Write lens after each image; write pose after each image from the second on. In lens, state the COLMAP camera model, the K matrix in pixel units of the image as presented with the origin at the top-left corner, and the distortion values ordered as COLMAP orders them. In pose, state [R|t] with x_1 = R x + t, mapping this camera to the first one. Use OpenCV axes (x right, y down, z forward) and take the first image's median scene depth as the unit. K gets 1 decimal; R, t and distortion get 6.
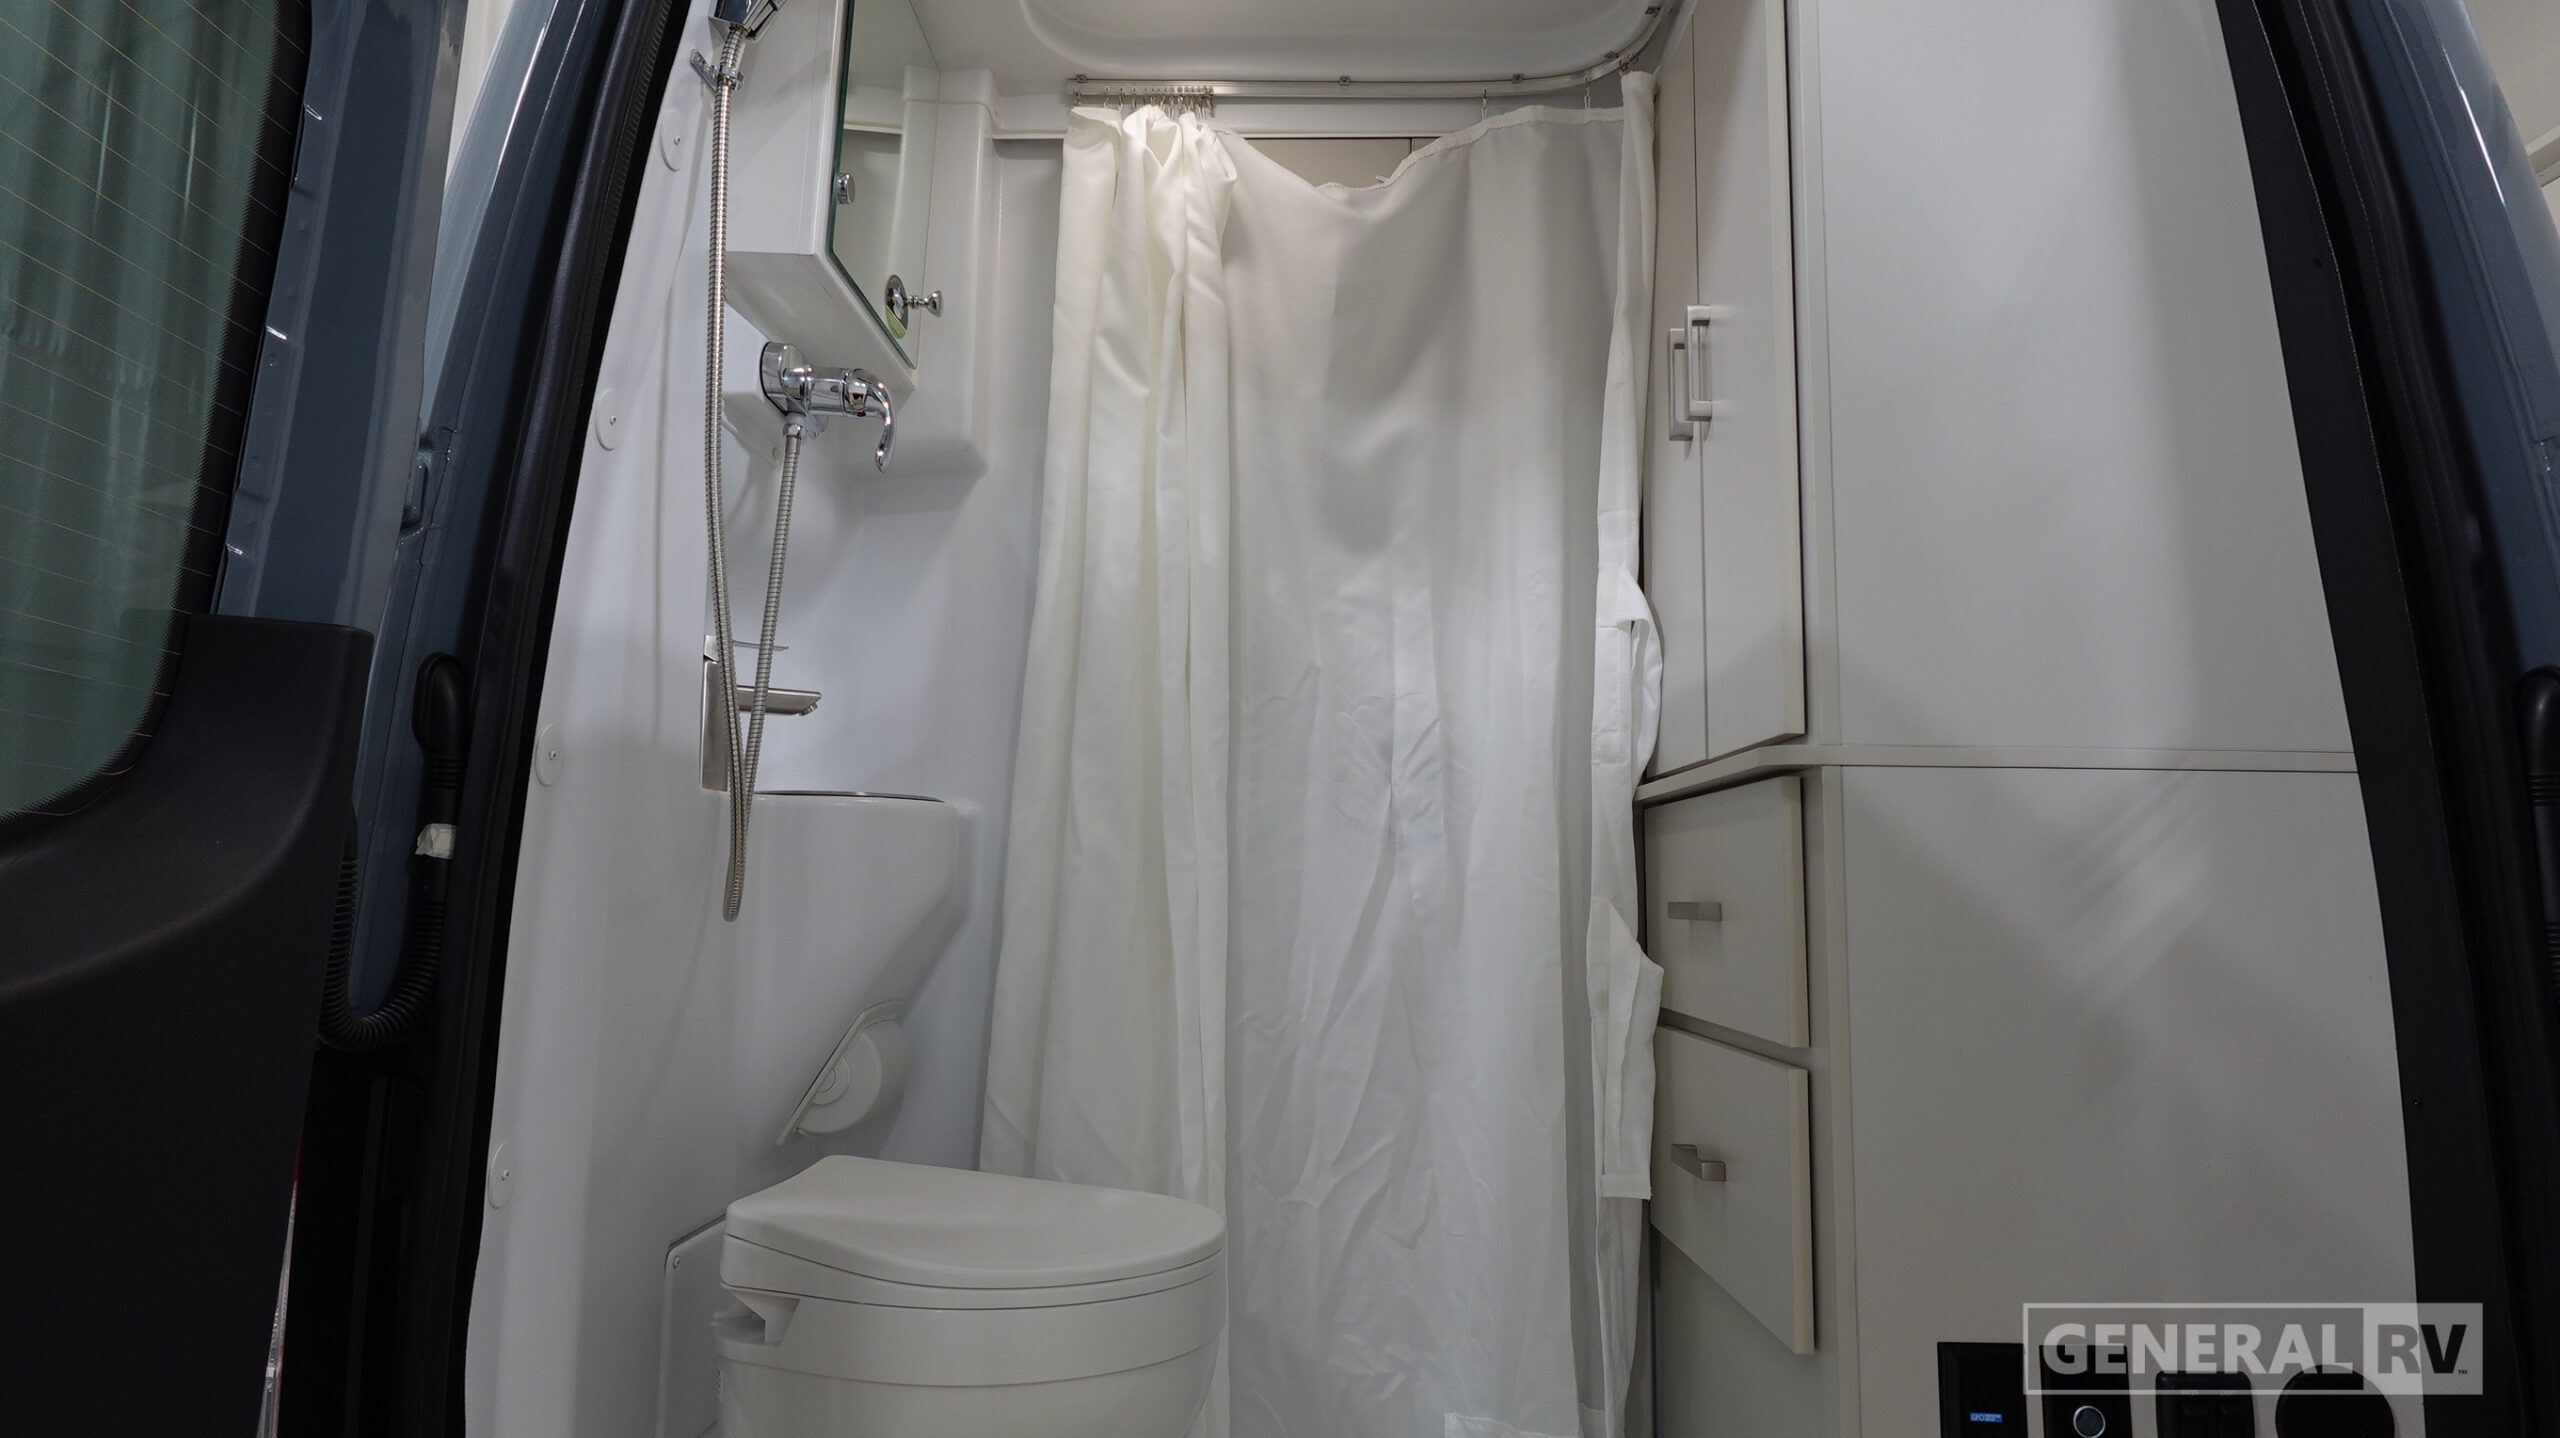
lens RADIAL K [[1529.9, 0, 1314.9], [0, 1529.9, 755.3], [0, 0, 1]] dist [-0.000575, 0.000713]
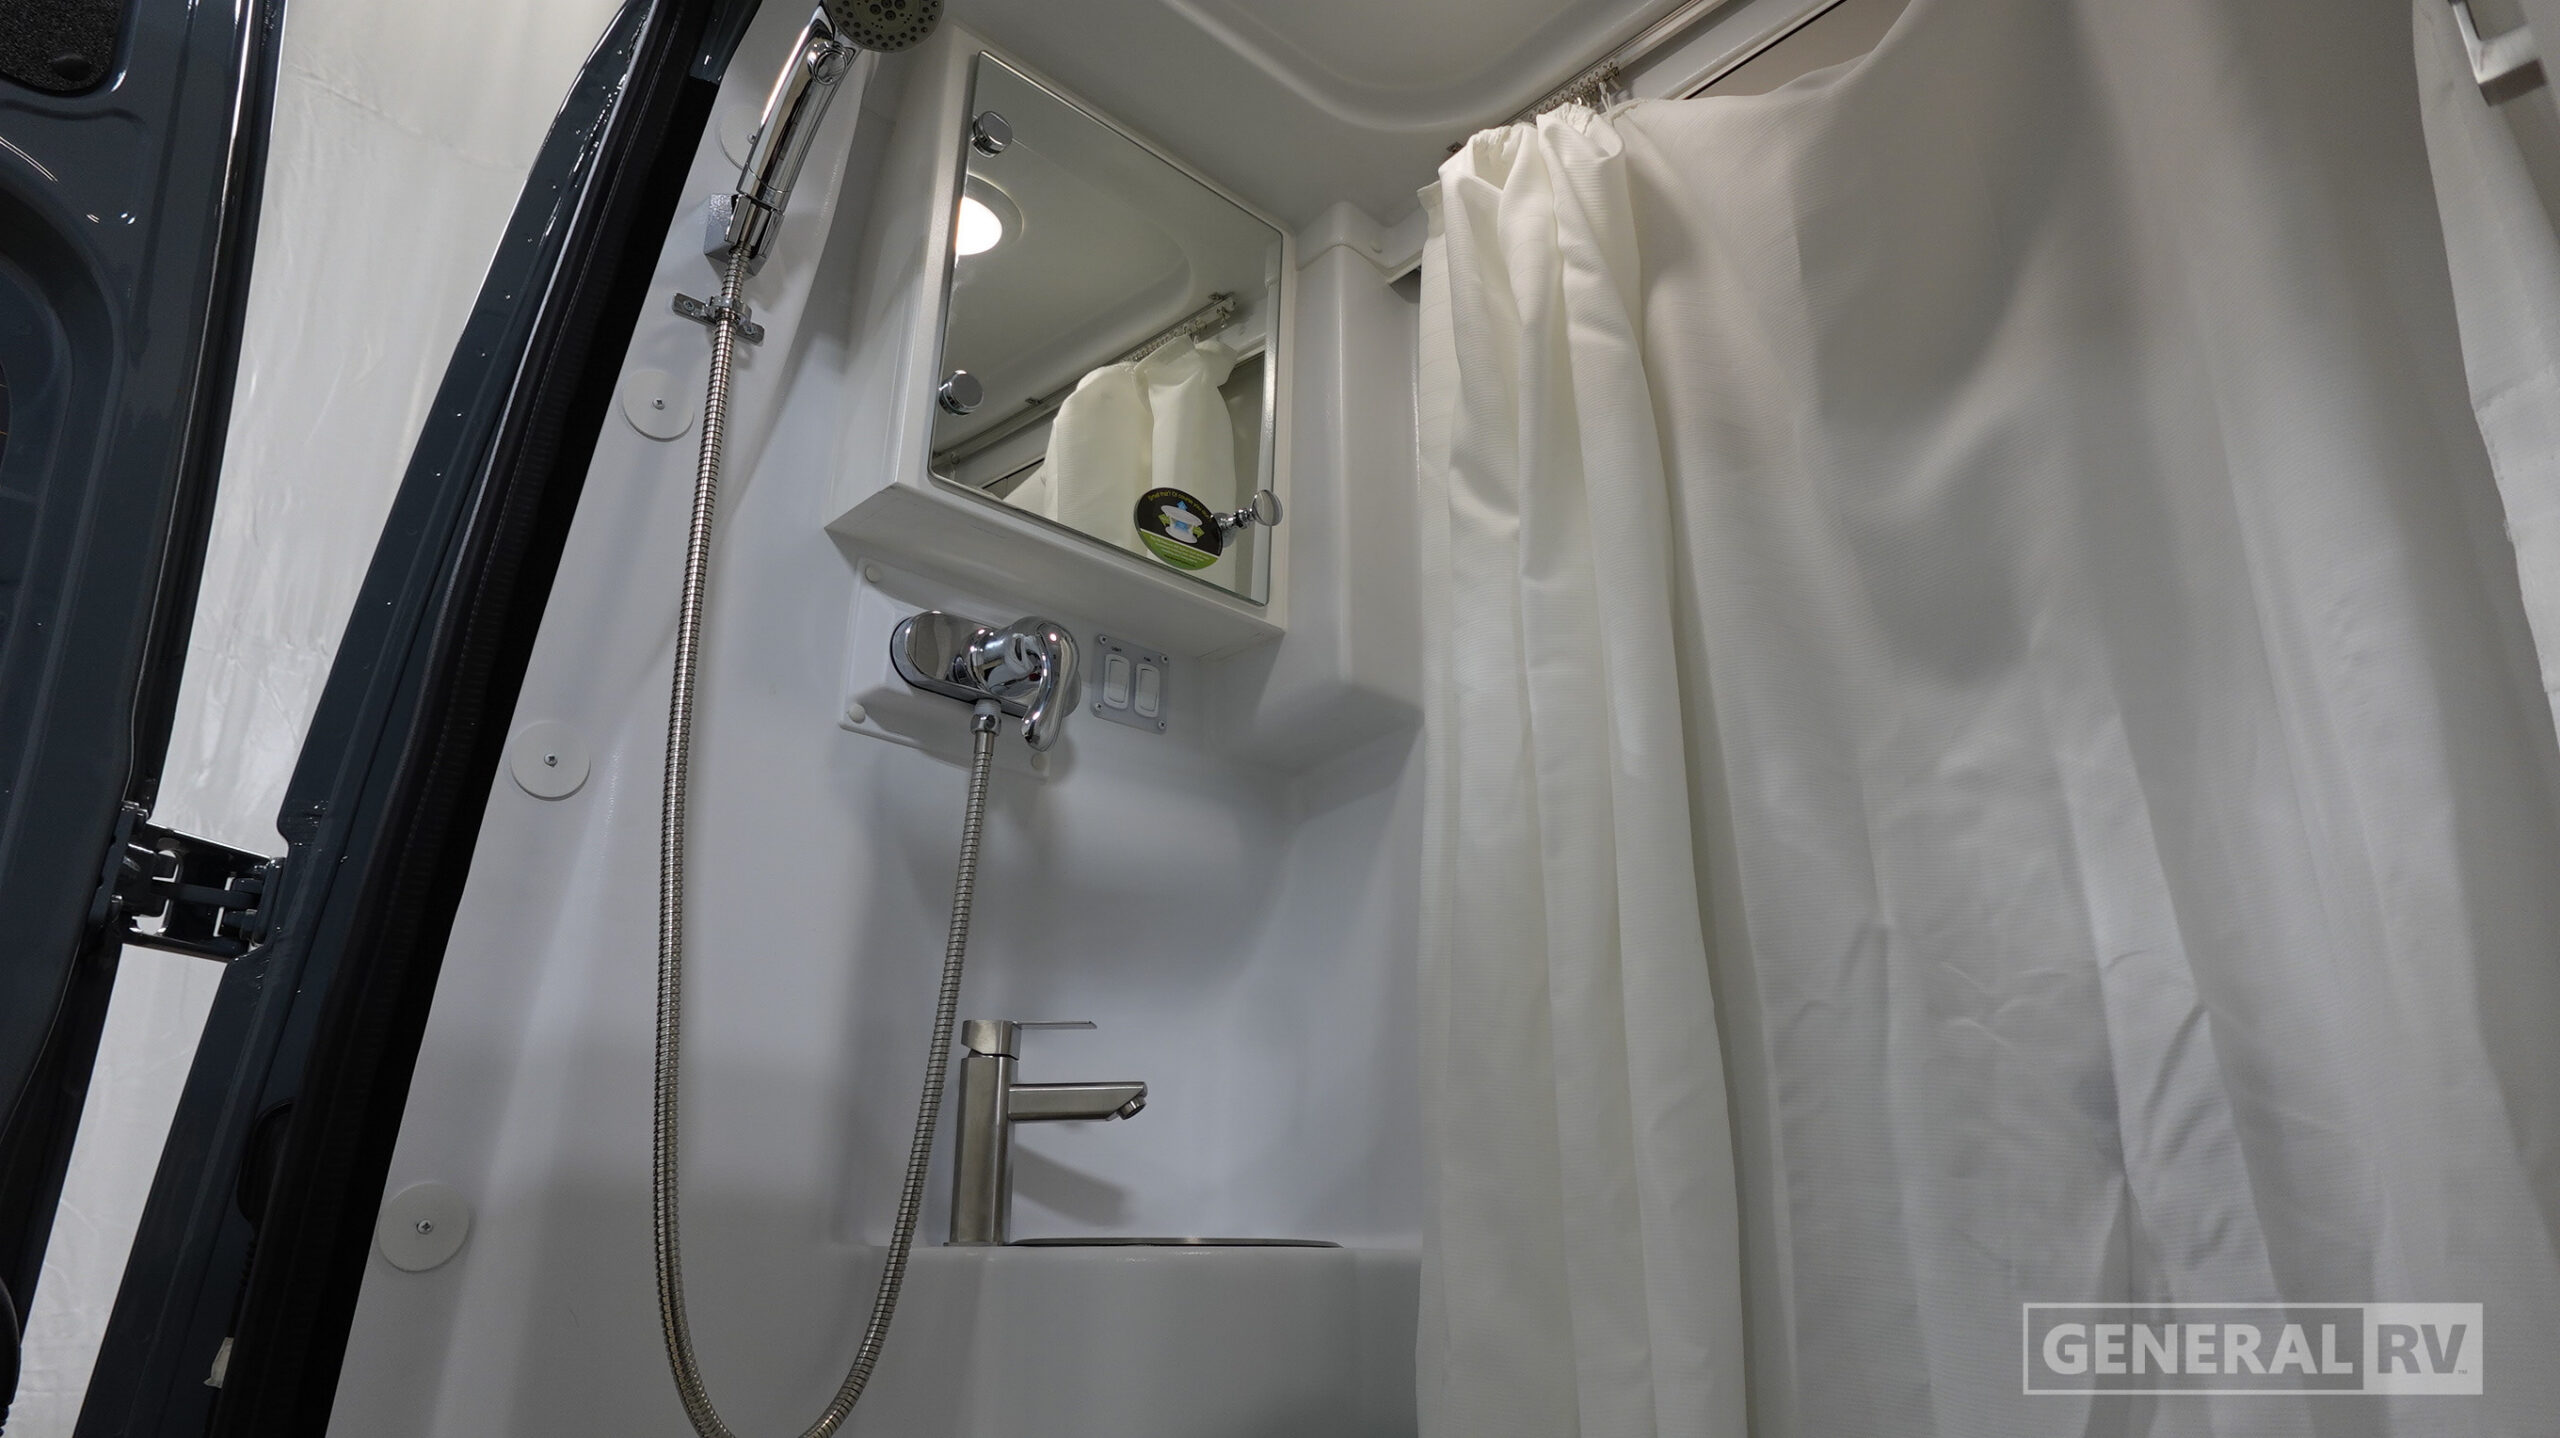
lens RADIAL K [[1531.4, 0, 1284.3], [0, 1531.4, 718.9], [0, 0, 1]] dist [-0.000832, 0.000667]
pose [[0.677457, -0.254492, -0.690135, 0.226575], [0.070781, 0.956441, -0.283214, 0.002022], [0.732149, 0.143016, 0.665961, 0.541452]]
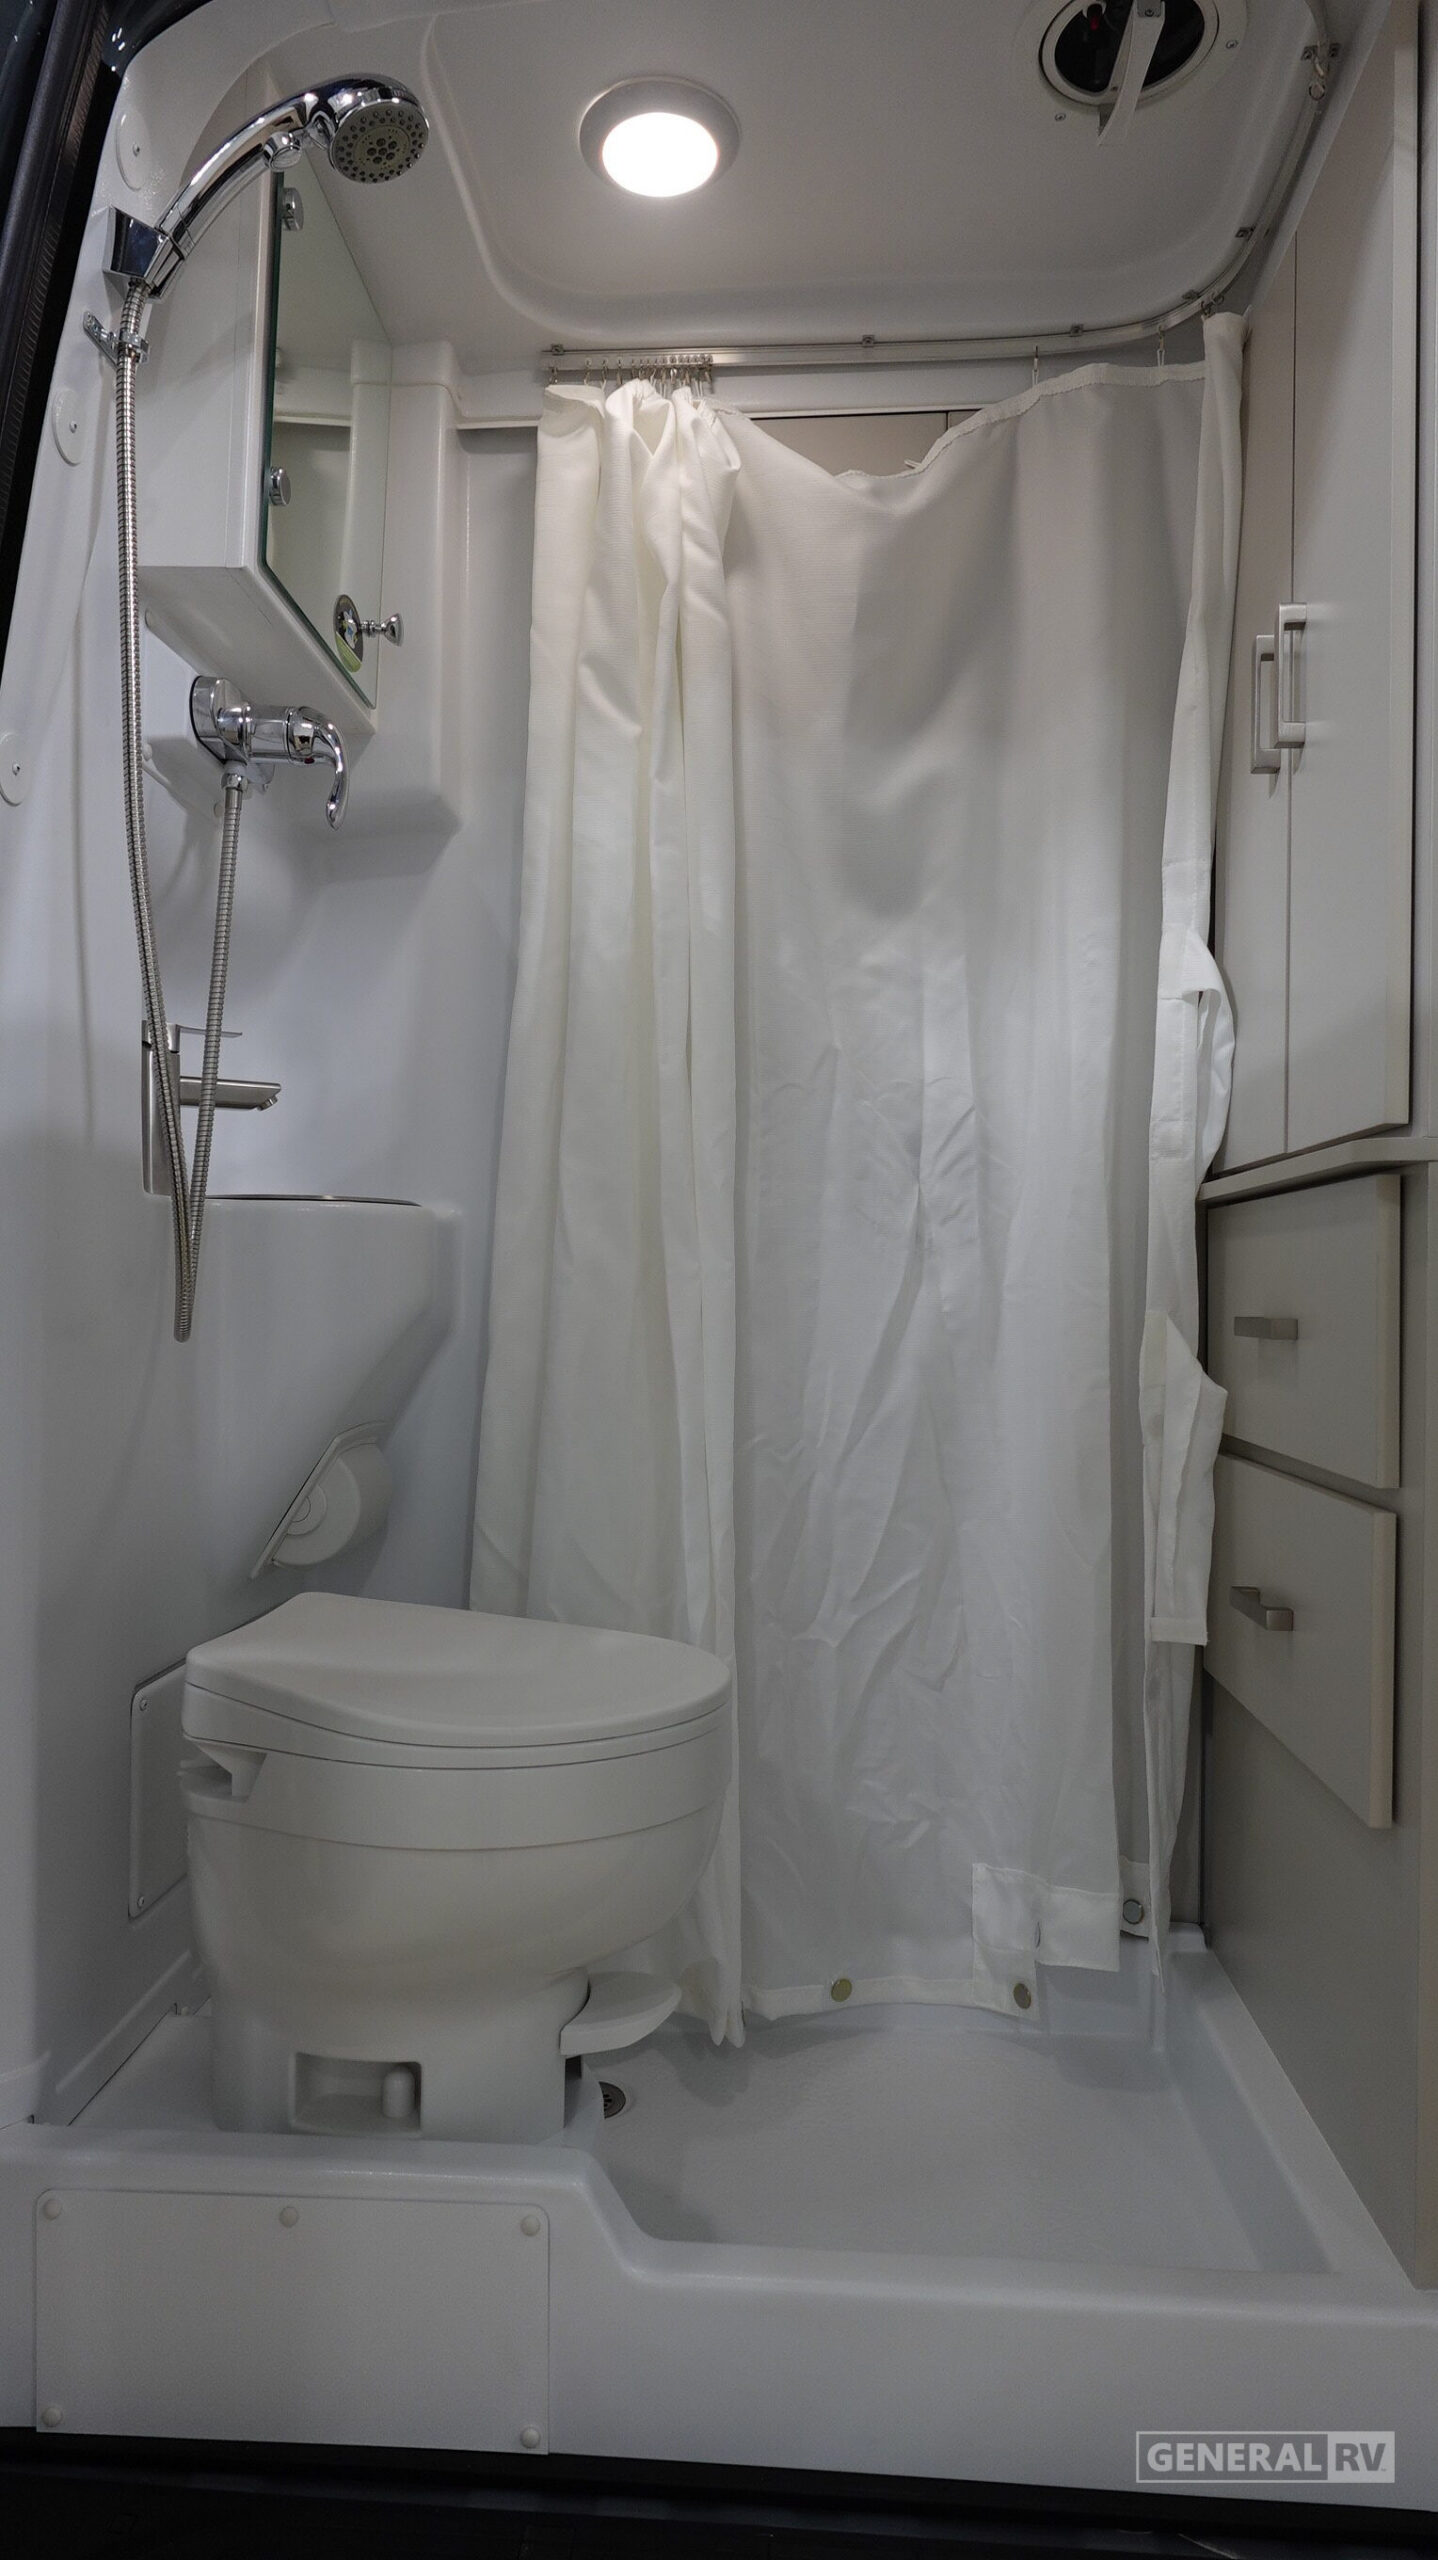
lens RADIAL K [[1607.2, 0, 744.6], [0, 1607.2, 1328.9], [0, 0, 1]] dist [-0.001118, 0.002246]
pose [[0.998155, 0.000155, -0.060723, 0.005635], [0.006790, 0.993441, 0.114147, -0.003943], [0.060343, -0.114349, 0.991606, 0.062801]]
